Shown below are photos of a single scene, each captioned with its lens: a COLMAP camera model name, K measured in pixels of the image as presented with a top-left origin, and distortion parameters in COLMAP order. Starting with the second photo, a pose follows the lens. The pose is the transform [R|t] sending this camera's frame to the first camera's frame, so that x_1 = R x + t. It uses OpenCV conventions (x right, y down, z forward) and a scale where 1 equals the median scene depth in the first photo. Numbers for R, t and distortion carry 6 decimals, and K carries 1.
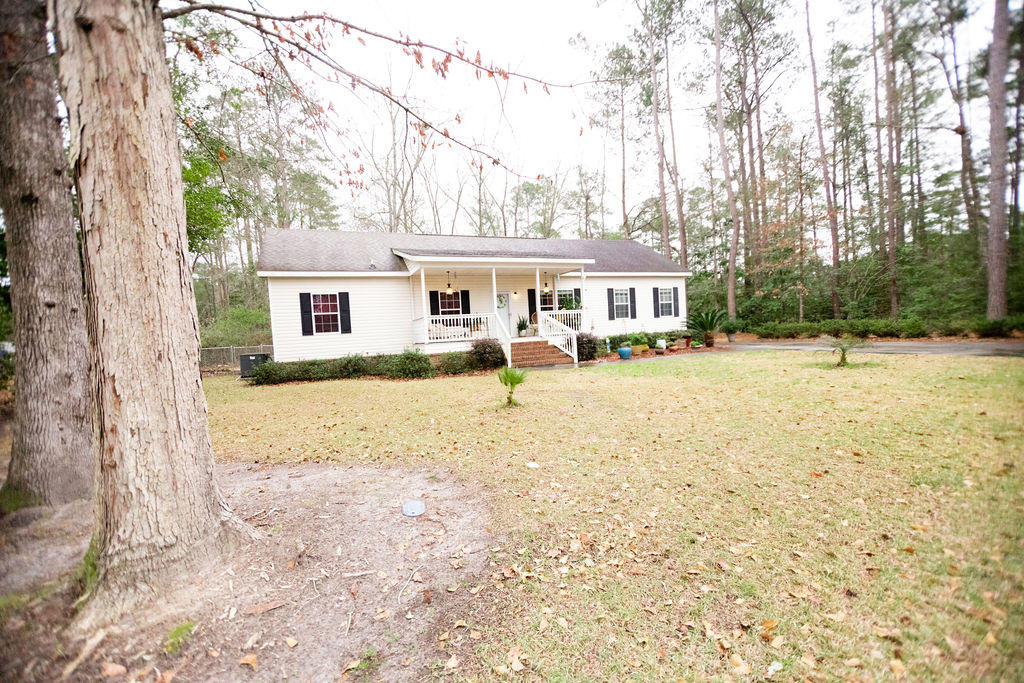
lens RADIAL K [[429.0, 0, 517.5], [0, 429.0, 347.0], [0, 0, 1]] dist [-0.005733, 0.004517]
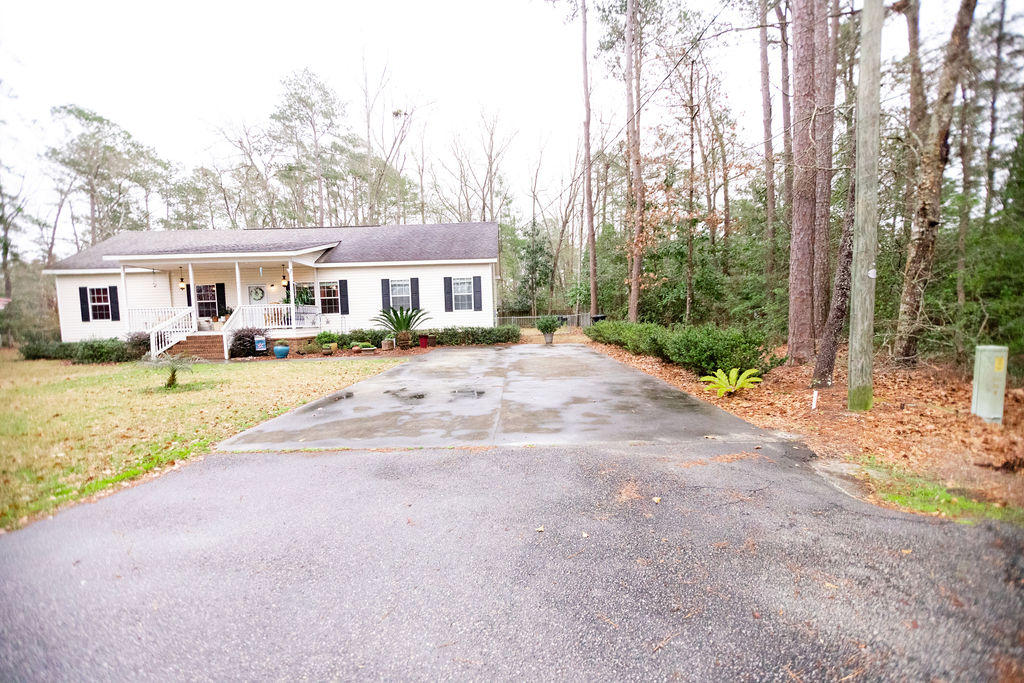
lens RADIAL K [[429.0, 0, 513.9], [0, 429.0, 340.1], [0, 0, 1]] dist [-0.005733, 0.004517]
pose [[0.921101, 0.051561, -0.385895, 0.960218], [-0.039255, 0.998440, 0.039707, -0.060551], [0.387341, -0.021426, 0.921688, 0.286919]]
